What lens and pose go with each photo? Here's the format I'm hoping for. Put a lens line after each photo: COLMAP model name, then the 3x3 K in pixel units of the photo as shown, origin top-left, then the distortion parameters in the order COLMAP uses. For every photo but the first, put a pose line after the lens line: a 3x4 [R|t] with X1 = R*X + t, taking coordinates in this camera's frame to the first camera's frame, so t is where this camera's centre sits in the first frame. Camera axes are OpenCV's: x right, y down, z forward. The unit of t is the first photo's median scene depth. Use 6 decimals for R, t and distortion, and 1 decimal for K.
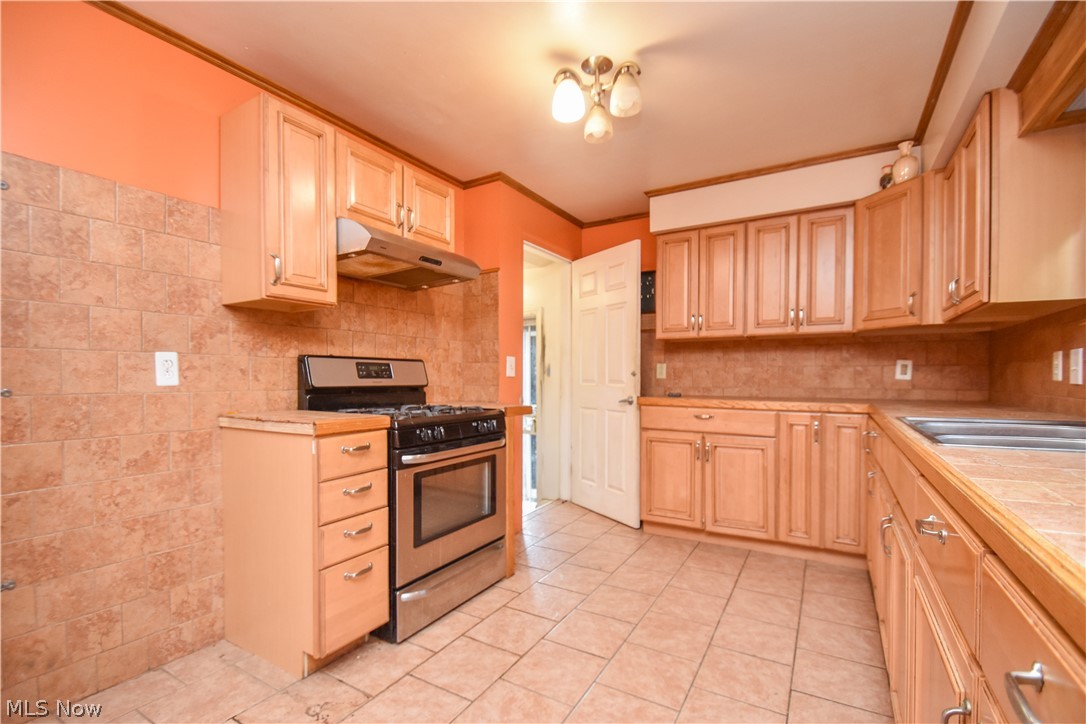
lens RADIAL K [[484.2, 0, 542.9], [0, 484.2, 383.3], [0, 0, 1]] dist [0.000300, -0.007673]
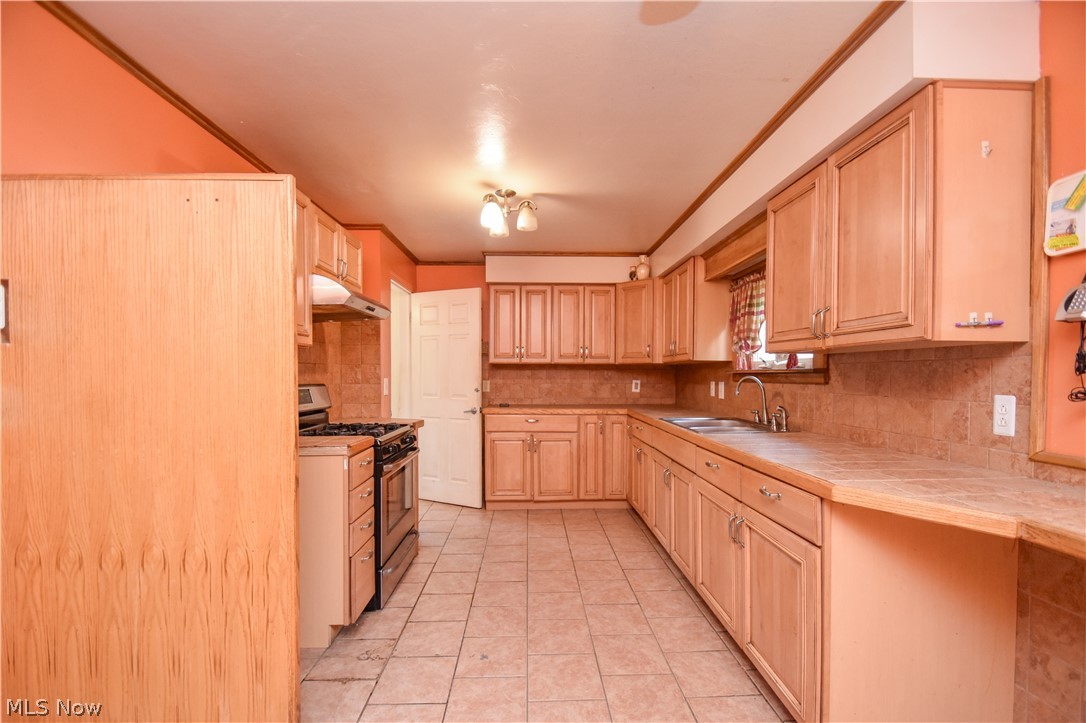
lens RADIAL K [[484.2, 0, 546.4], [0, 484.2, 380.7], [0, 0, 1]] dist [0.000300, -0.007673]
pose [[0.841113, -0.007547, 0.540807, -0.449573], [0.007394, 0.999970, 0.002454, -0.058237], [-0.540809, 0.001934, 0.841143, -0.248490]]
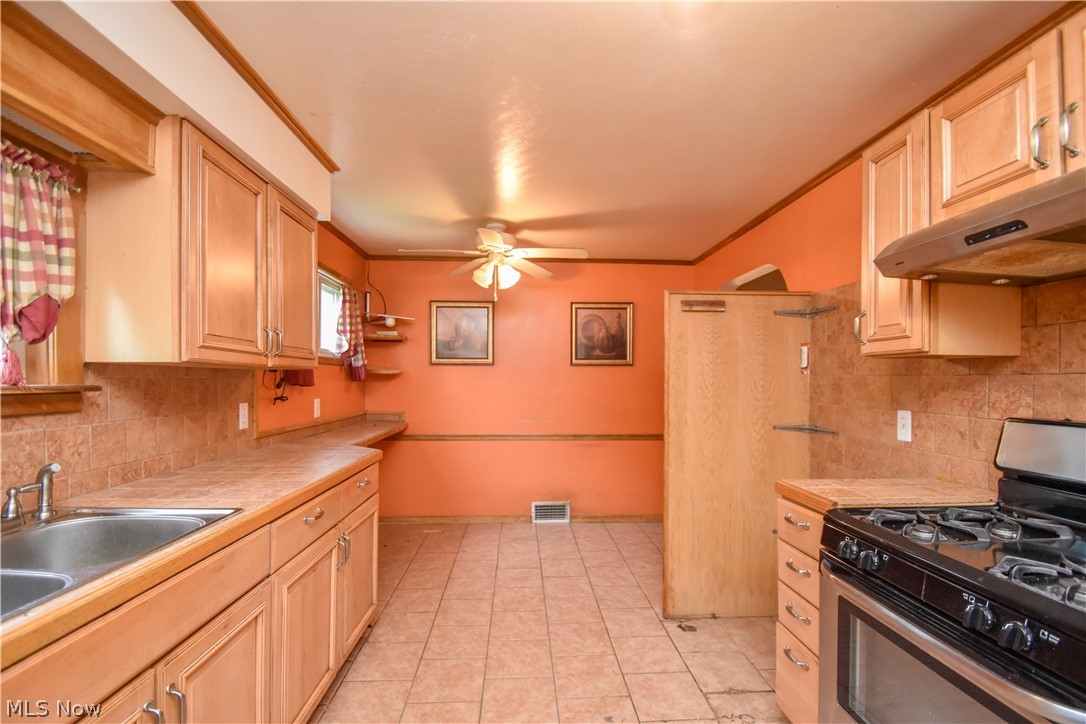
lens RADIAL K [[484.2, 0, 541.5], [0, 484.2, 378.1], [0, 0, 1]] dist [0.000300, -0.007673]
pose [[-0.836370, -0.004272, -0.548149, 0.346137], [-0.009321, 0.999936, 0.006428, -0.092431], [0.548086, 0.010485, -0.836356, 0.986429]]
